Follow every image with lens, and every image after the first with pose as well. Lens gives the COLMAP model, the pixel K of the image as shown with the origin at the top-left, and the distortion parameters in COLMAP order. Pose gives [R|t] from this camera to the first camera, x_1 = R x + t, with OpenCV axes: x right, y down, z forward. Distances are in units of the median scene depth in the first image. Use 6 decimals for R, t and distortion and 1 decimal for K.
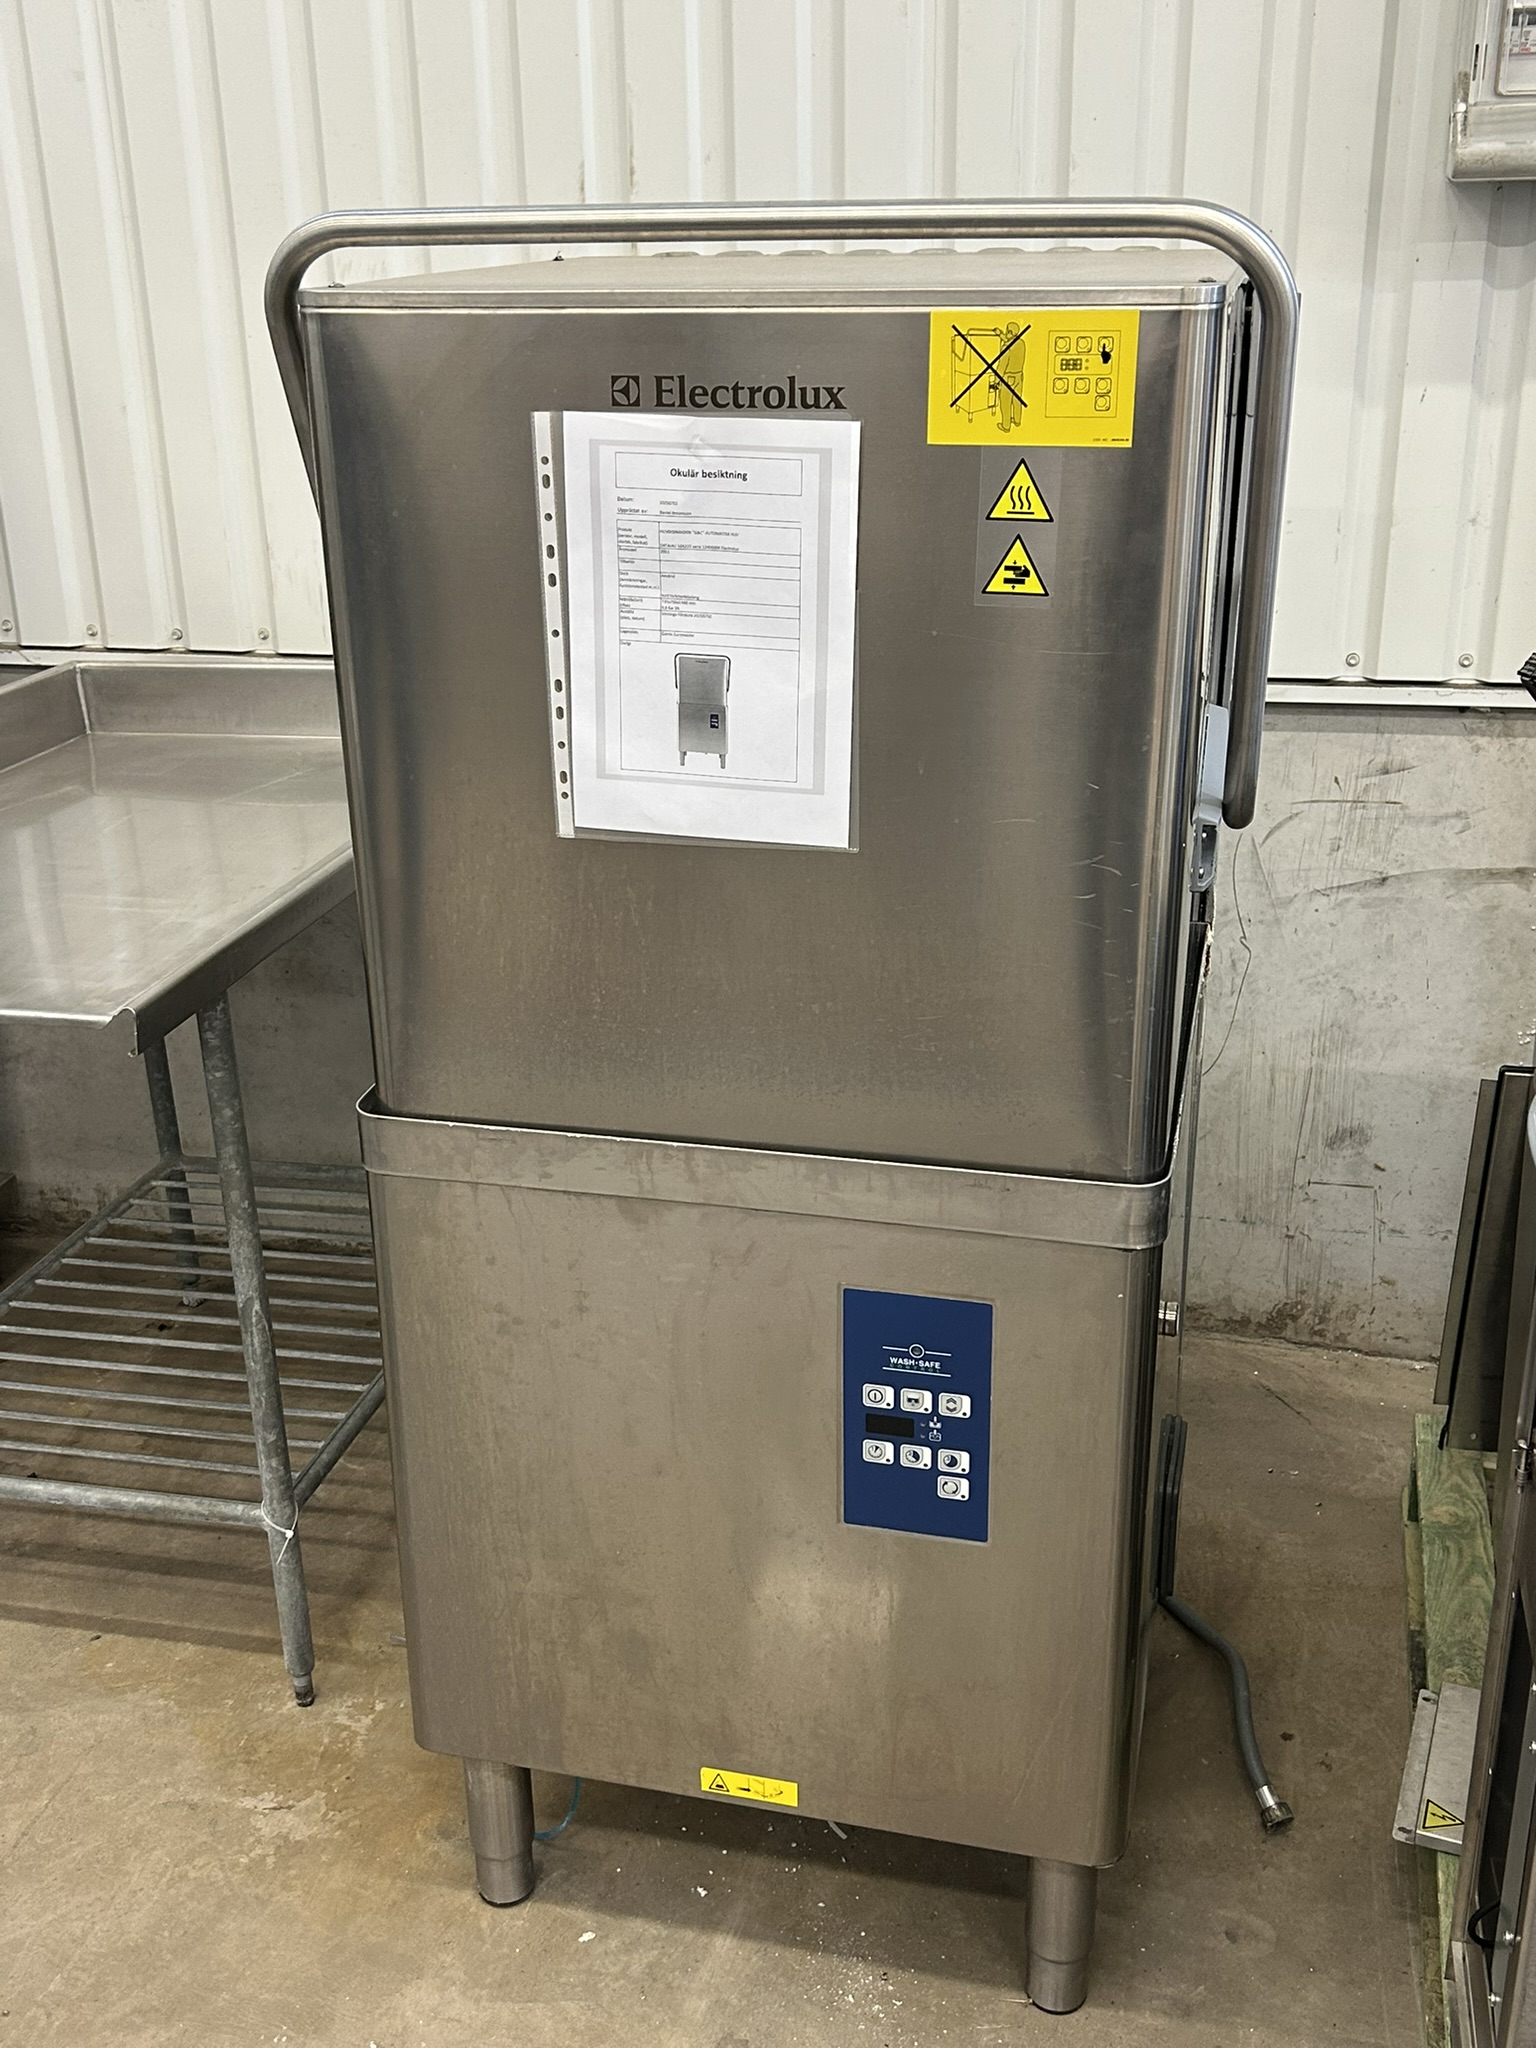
lens RADIAL K [[2066.1, 0, 769.7], [0, 2066.1, 1014.5], [0, 0, 1]] dist [0.023074, 0.000000]
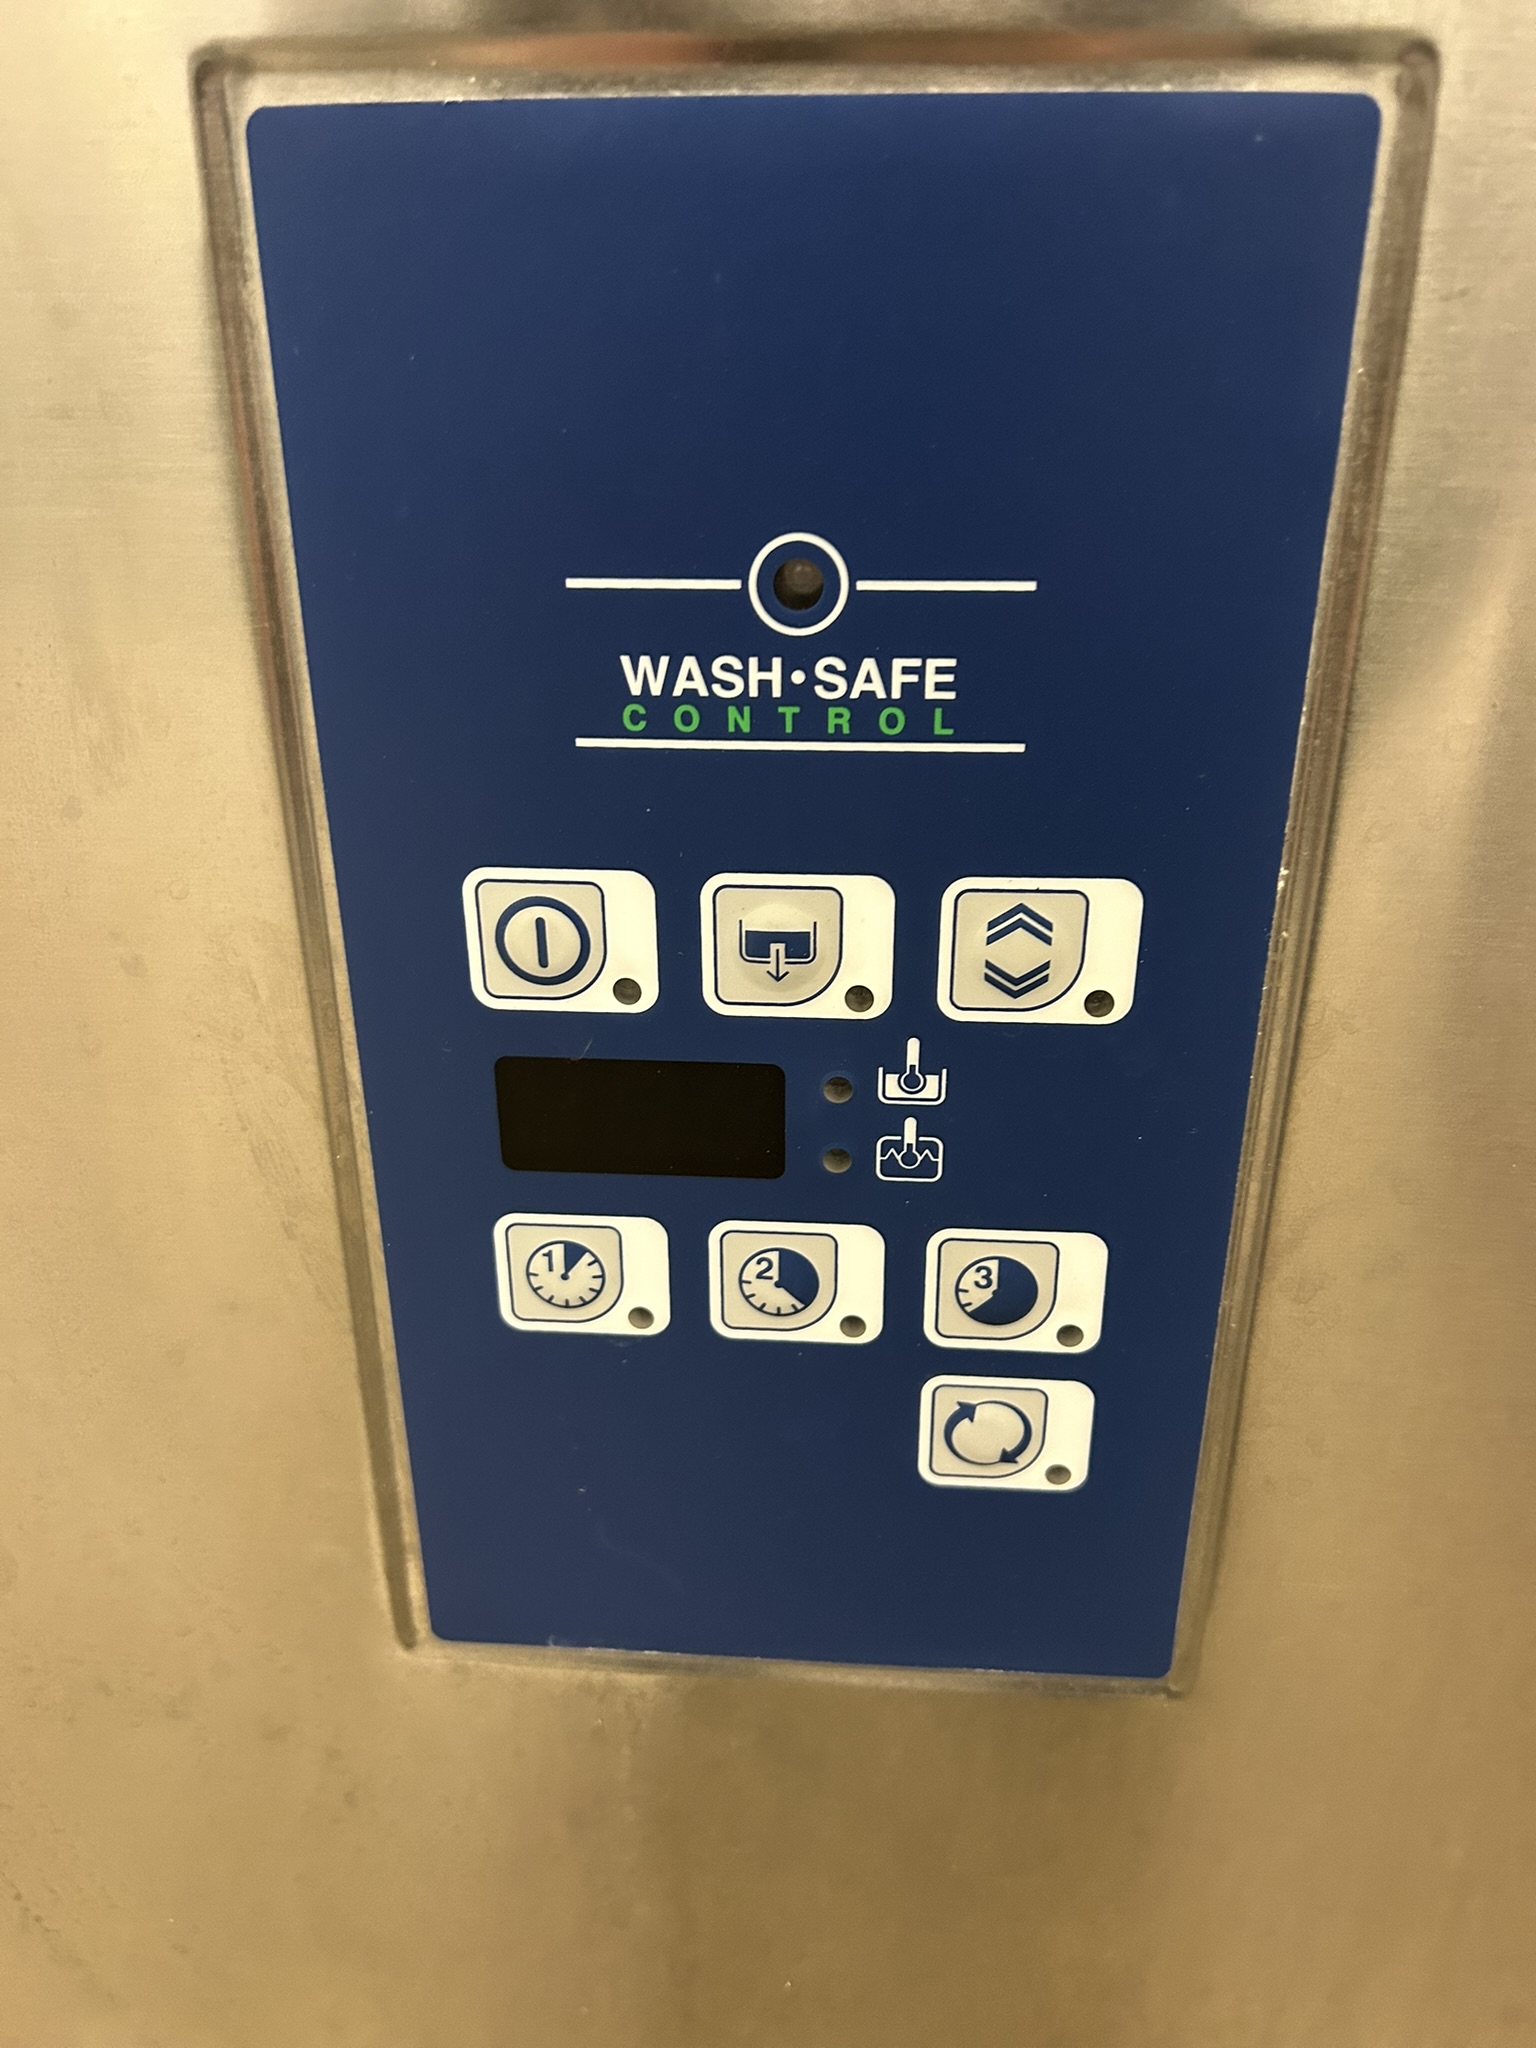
lens RADIAL K [[1545.7, 0, 768.9], [0, 1545.7, 1024.0], [0, 0, 1]] dist [0.028820, -0.034958]
pose [[0.983787, -0.059625, 0.169137, 0.047537], [0.049743, 0.996831, 0.062079, 0.184366], [-0.172302, -0.052659, 0.983636, 0.876283]]
